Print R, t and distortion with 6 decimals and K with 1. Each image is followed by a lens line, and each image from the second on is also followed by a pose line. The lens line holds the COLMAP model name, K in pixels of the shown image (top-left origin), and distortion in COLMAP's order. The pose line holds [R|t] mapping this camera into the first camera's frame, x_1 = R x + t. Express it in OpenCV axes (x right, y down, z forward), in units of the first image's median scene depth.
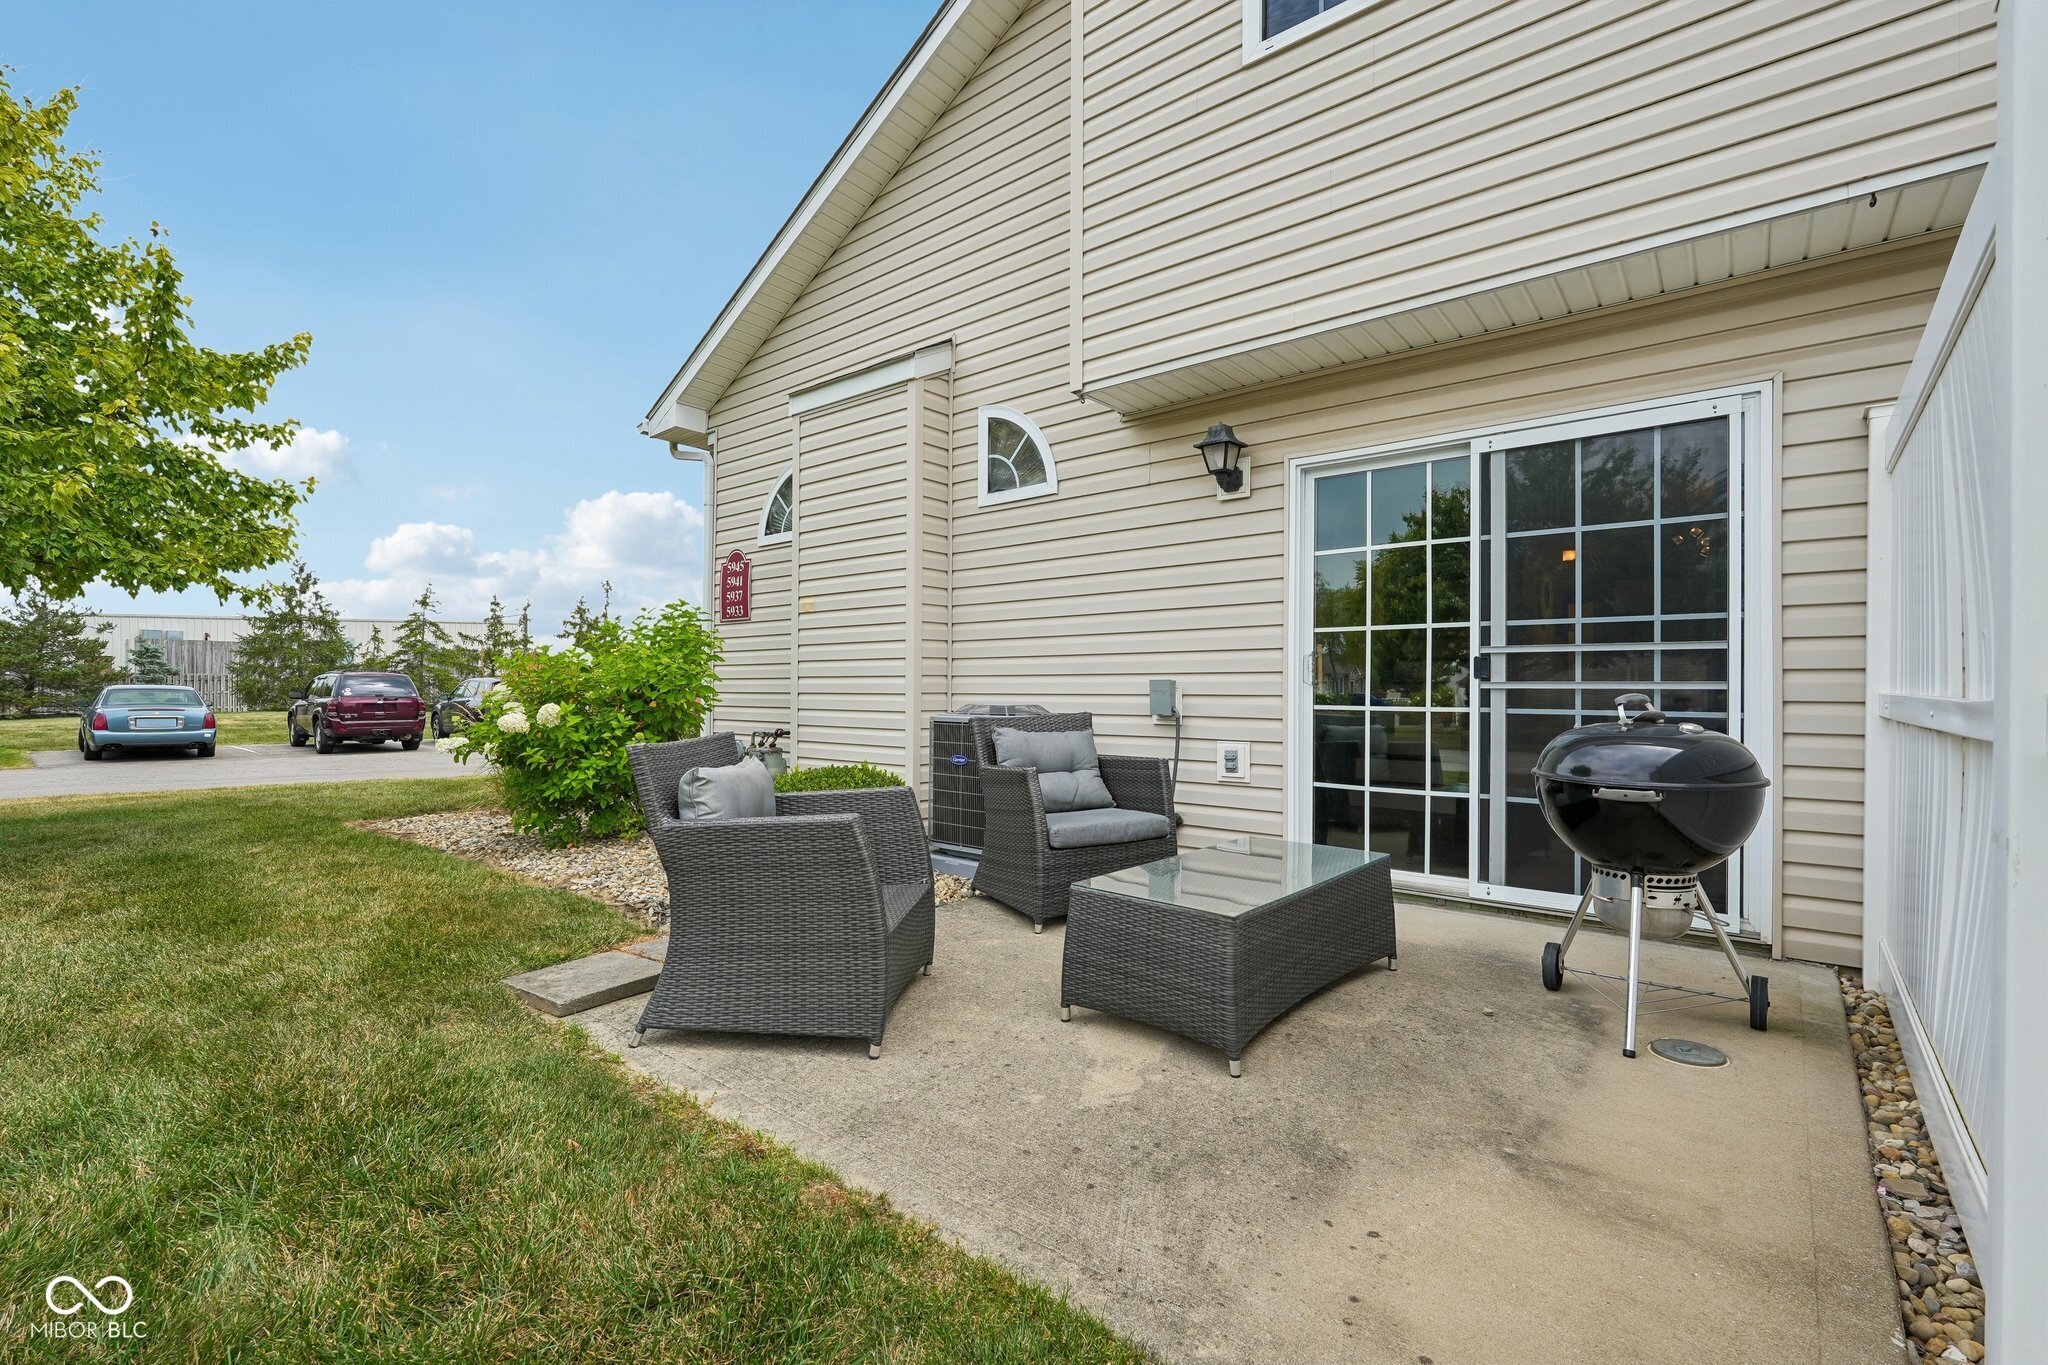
lens RADIAL K [[909.5, 0, 1052.3], [0, 909.5, 689.0], [0, 0, 1]] dist [-0.008147, 0.004376]
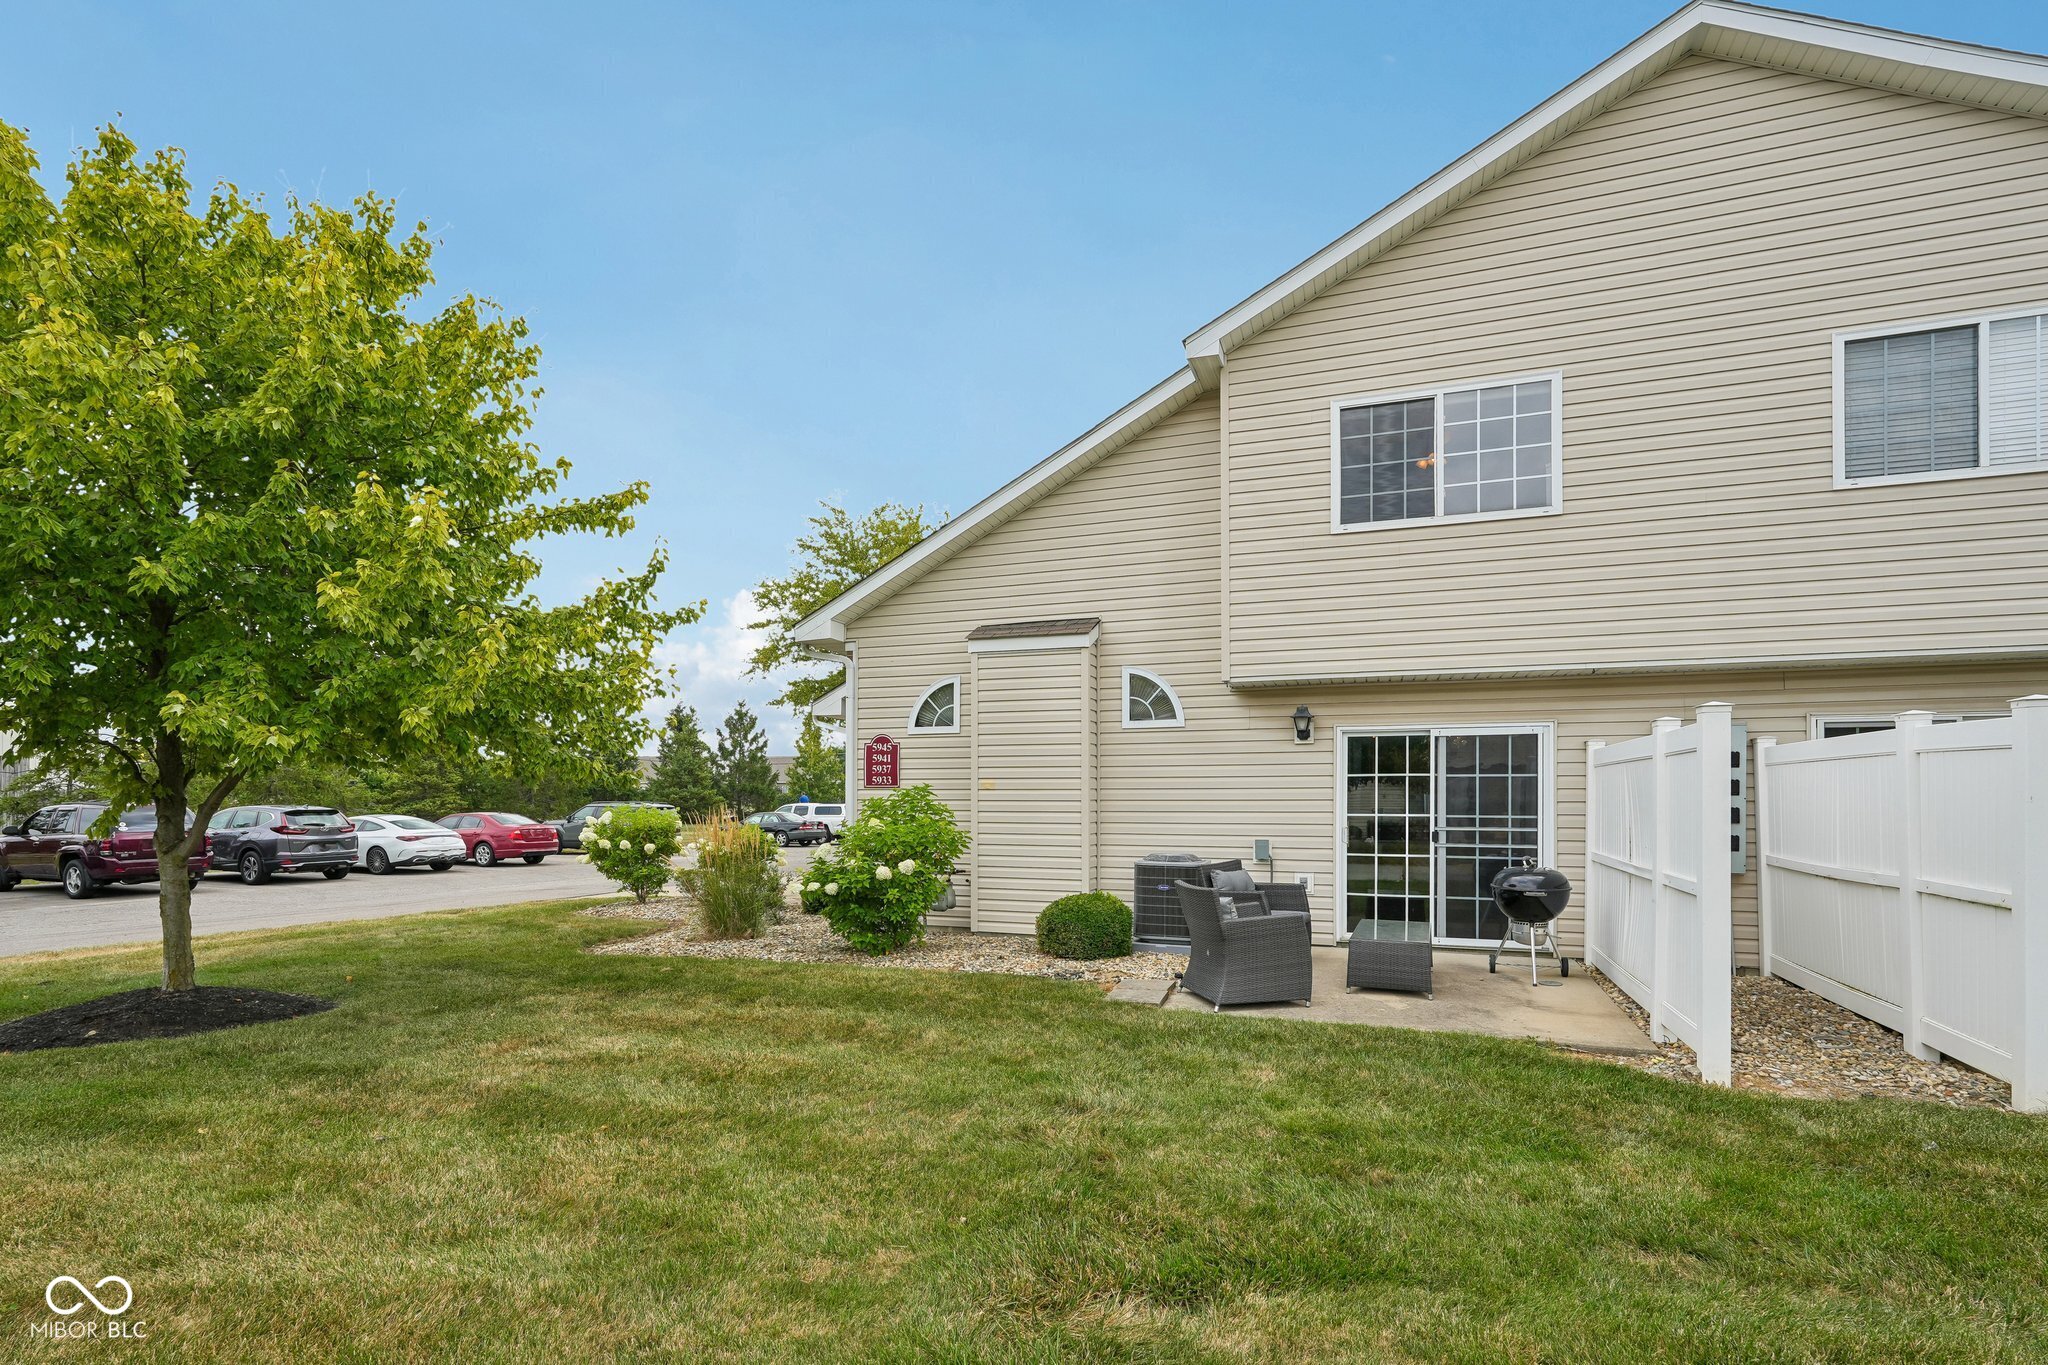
lens RADIAL K [[960.3, 0, 1073.8], [0, 960.3, 802.7], [0, 0, 1]] dist [-0.000825, 0.001234]
pose [[0.941079, -0.005112, 0.338147, -1.024594], [0.001923, 0.999950, 0.009764, -0.119546], [-0.338180, -0.008539, 0.941043, -0.788946]]
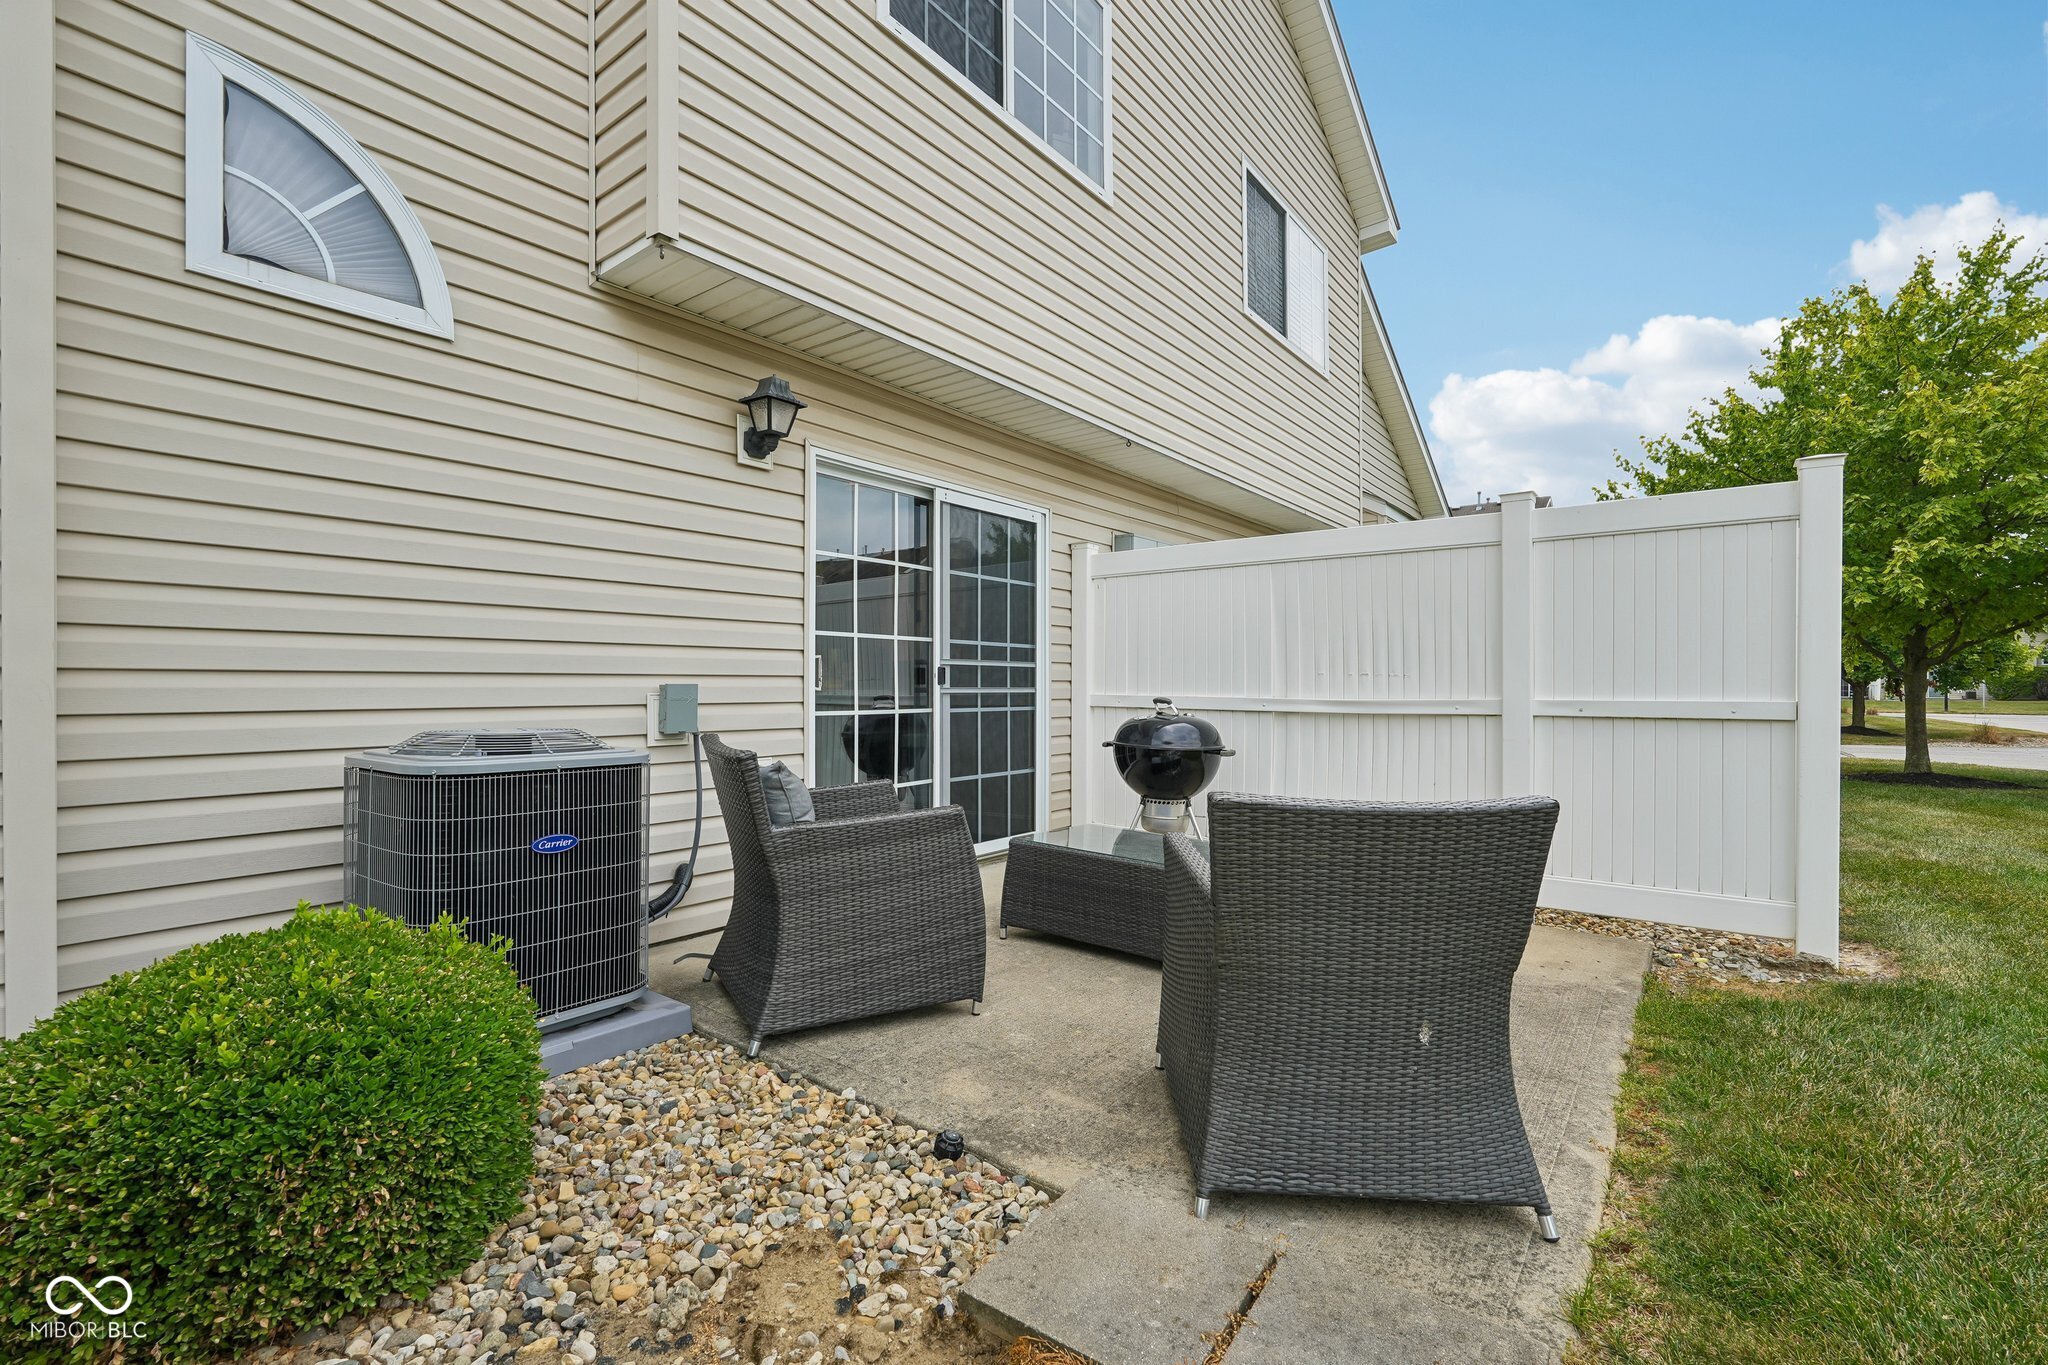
lens RADIAL K [[909.5, 0, 1008.1], [0, 909.5, 679.7], [0, 0, 1]] dist [-0.008147, 0.004376]
pose [[-0.019367, -0.005484, 0.999797, -0.708631], [-0.015519, 0.999866, 0.005184, -0.024658], [-0.999692, -0.015416, -0.019450, 0.869019]]
